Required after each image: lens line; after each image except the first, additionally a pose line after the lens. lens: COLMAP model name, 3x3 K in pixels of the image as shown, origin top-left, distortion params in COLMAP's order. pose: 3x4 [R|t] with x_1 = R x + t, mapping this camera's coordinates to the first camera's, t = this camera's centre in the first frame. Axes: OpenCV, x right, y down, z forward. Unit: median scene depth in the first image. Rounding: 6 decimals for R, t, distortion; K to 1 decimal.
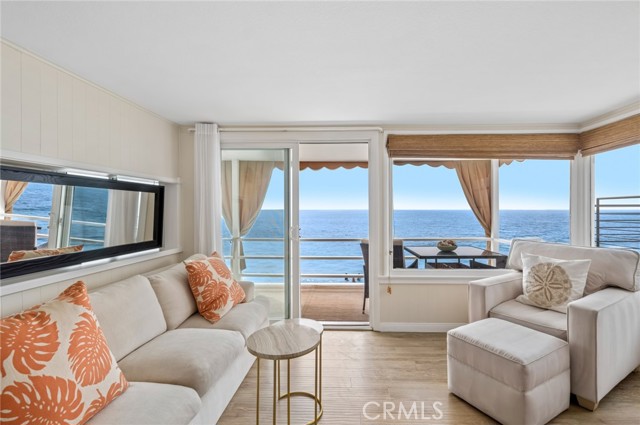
lens RADIAL K [[300.9, 0, 320.0], [0, 300.9, 212.5], [0, 0, 1]] dist [0.002434, 0.000196]
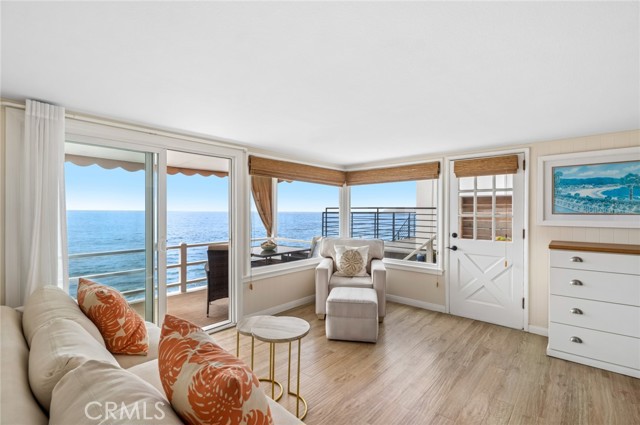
lens RADIAL K [[296.9, 0, 320.0], [0, 296.9, 212.5], [0, 0, 1]] dist [-0.001961, -0.000019]
pose [[0.640226, 0.000704, 0.768187, -0.500323], [0.004259, 0.999981, -0.004466, -0.028138], [-0.768175, 0.006131, 0.640210, 0.044424]]
